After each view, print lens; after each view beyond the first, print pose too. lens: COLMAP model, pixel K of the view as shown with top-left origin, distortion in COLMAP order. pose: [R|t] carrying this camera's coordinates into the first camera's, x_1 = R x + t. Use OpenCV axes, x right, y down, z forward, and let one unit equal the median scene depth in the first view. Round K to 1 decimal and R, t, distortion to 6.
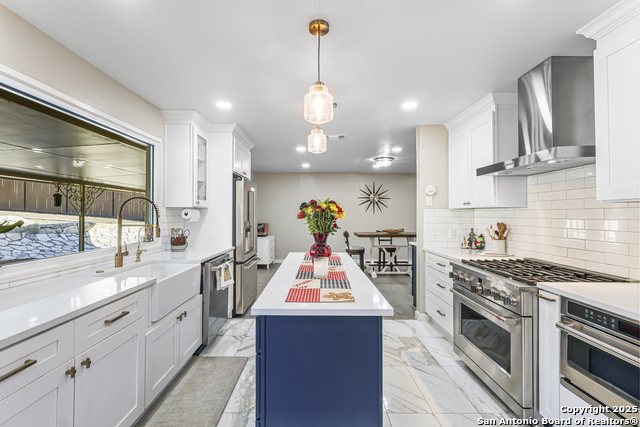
lens RADIAL K [[297.5, 0, 318.2], [0, 297.5, 212.4], [0, 0, 1]] dist [0.000019, 0.000086]
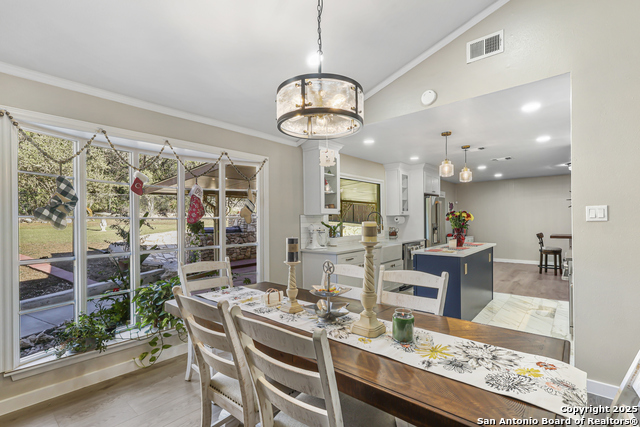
lens RADIAL K [[302.0, 0, 317.4], [0, 302.0, 223.5], [0, 0, 1]] dist [0.000382, -0.000023]
pose [[0.757586, -0.005937, -0.652709, 0.384831], [0.019927, 0.999703, 0.014036, -0.003161], [0.652431, -0.023640, 0.757479, -0.697046]]
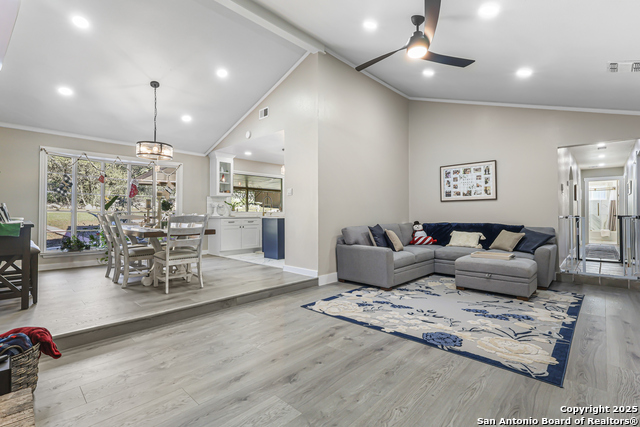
lens RADIAL K [[301.0, 0, 320.0], [0, 301.0, 213.5], [0, 0, 1]] dist [0.001922, 0.000321]
pose [[0.723765, -0.004713, -0.690031, 1.561688], [0.006671, 0.999978, 0.000168, 0.102837], [0.690014, -0.004725, 0.723780, -0.779594]]
